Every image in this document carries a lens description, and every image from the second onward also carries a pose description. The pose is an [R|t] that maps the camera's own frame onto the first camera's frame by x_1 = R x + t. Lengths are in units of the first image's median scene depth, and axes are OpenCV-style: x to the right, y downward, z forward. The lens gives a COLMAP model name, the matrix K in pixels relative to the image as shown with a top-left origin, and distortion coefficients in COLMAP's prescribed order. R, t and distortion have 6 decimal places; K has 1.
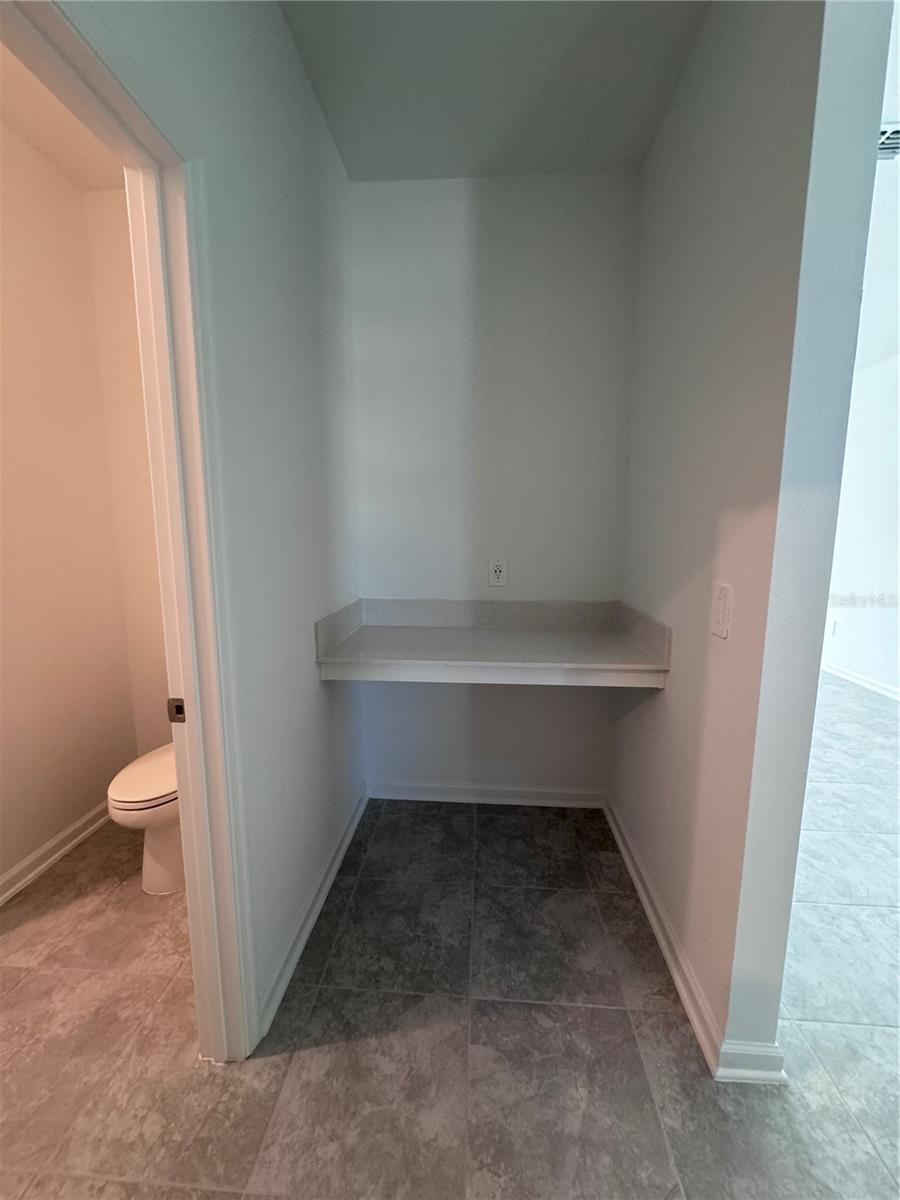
lens RADIAL K [[479.4, 0, 450.0], [0, 479.4, 600.0], [0, 0, 1]] dist [-0.000886, 0.000415]
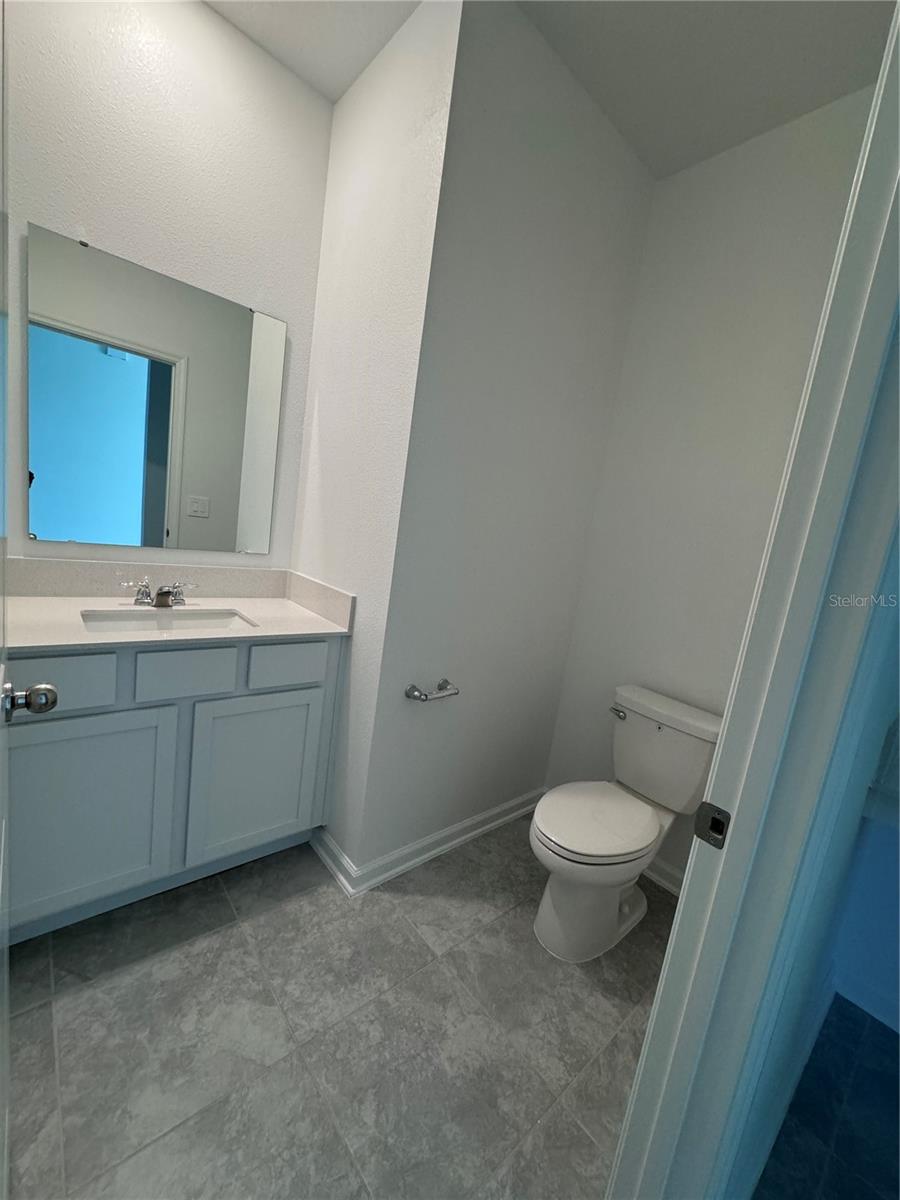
lens RADIAL K [[479.4, 0, 450.0], [0, 479.4, 600.0], [0, 0, 1]] dist [-0.000886, 0.000415]
pose [[0.700244, 0.209645, -0.682428, -0.322523], [-0.239154, 0.969564, 0.052457, -0.004876], [0.672655, 0.126473, 0.729068, 0.197472]]
